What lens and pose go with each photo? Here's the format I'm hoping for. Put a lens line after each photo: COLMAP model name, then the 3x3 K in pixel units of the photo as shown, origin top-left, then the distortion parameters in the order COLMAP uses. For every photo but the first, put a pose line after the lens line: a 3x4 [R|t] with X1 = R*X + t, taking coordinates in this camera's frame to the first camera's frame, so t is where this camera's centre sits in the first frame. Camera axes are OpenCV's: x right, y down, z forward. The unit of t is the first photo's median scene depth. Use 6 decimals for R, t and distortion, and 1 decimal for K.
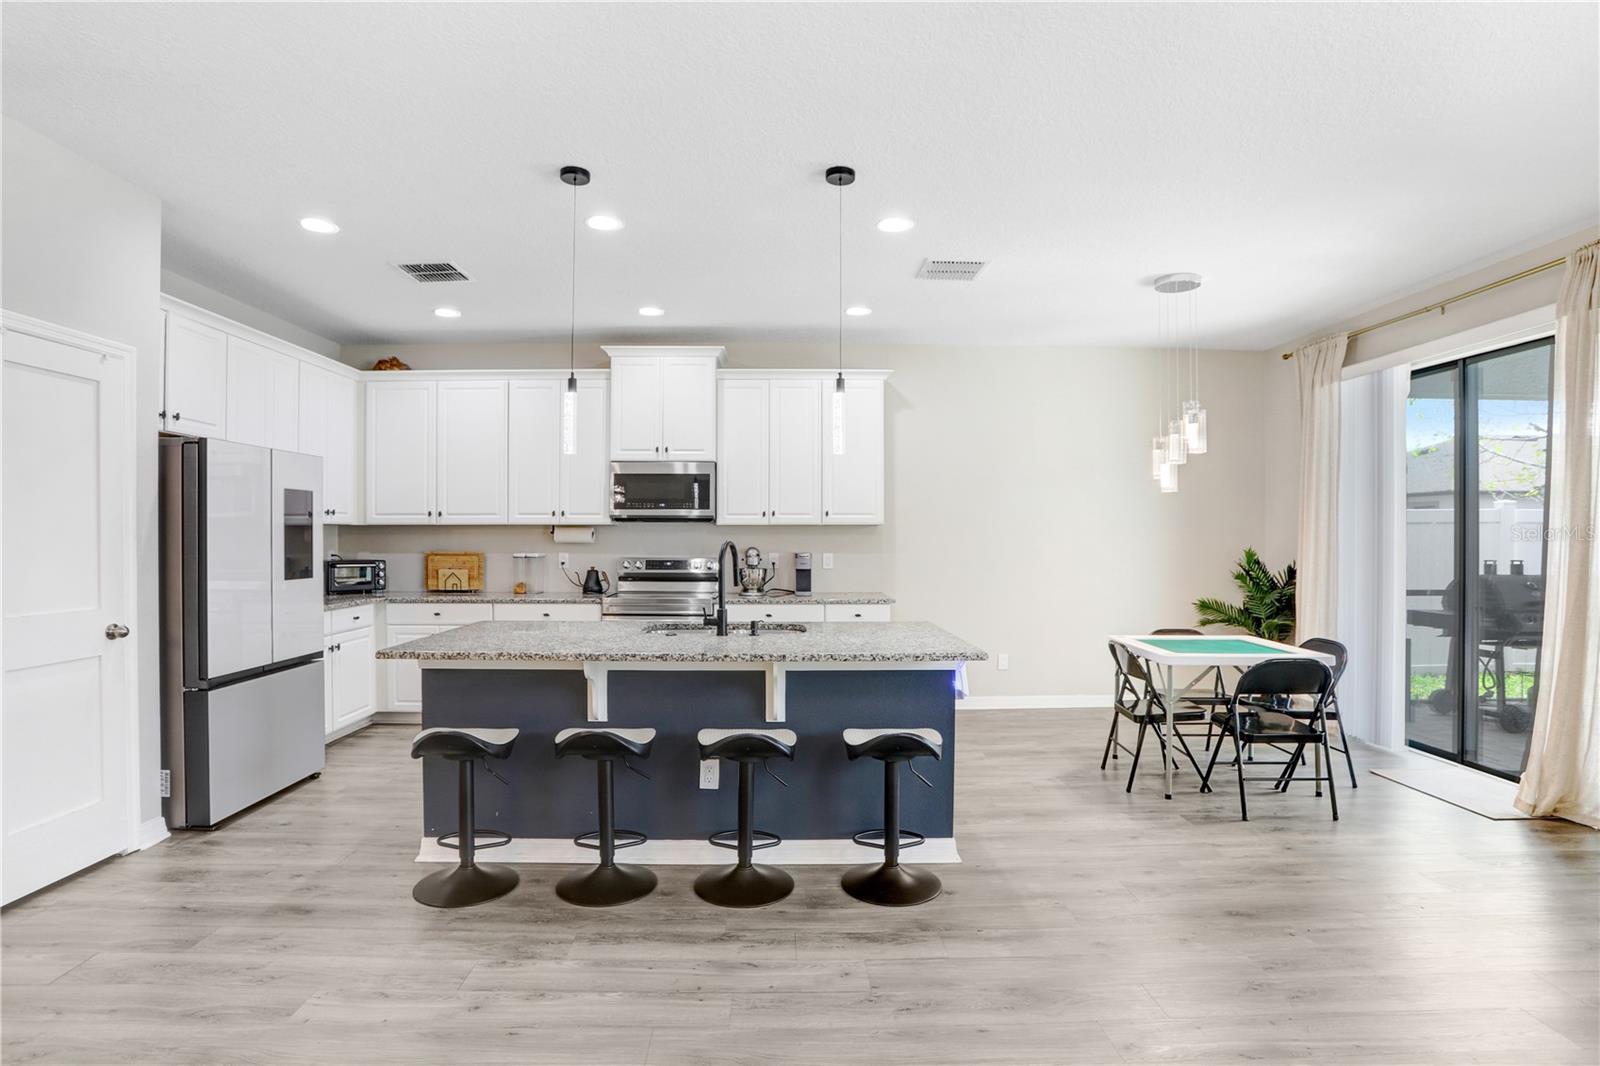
lens RADIAL K [[809.7, 0, 787.3], [0, 809.7, 546.9], [0, 0, 1]] dist [-0.074635, 0.033308]
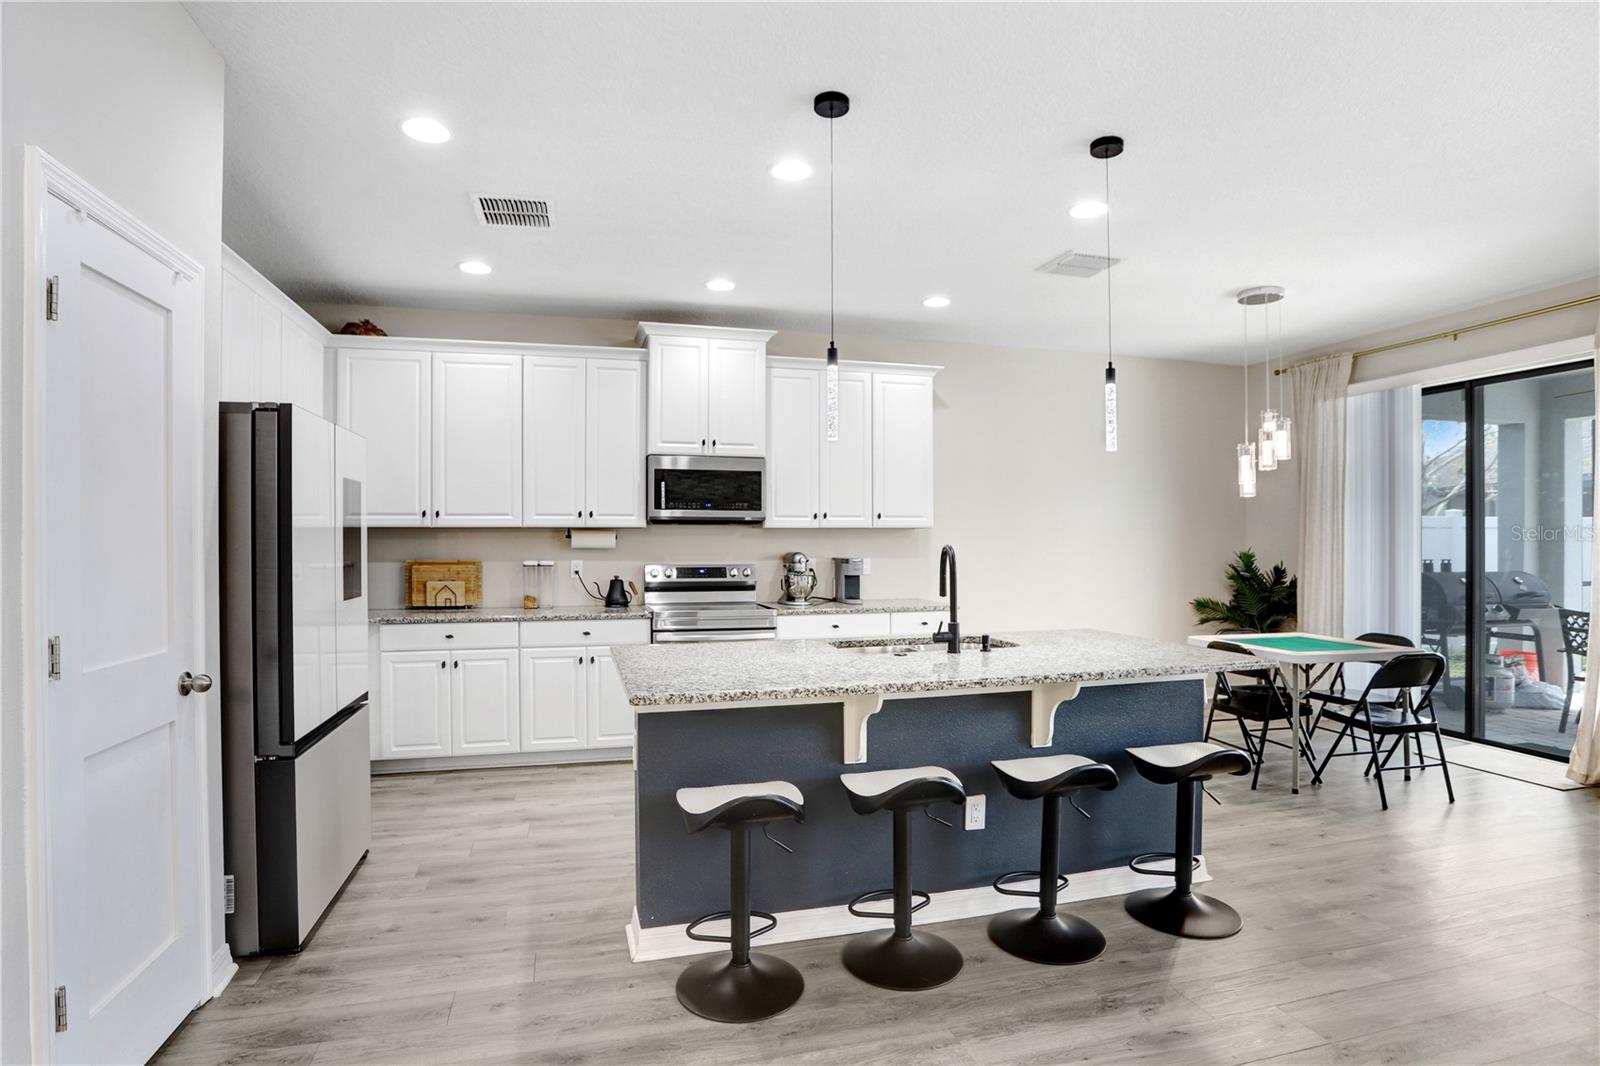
lens RADIAL K [[809.7, 0, 787.3], [0, 809.7, 546.9], [0, 0, 1]] dist [-0.074635, 0.033308]
pose [[0.969559, -0.004570, 0.244816, -0.312506], [0.005655, 0.999977, -0.003727, -0.002557], [-0.244793, 0.004998, 0.969562, 0.127214]]
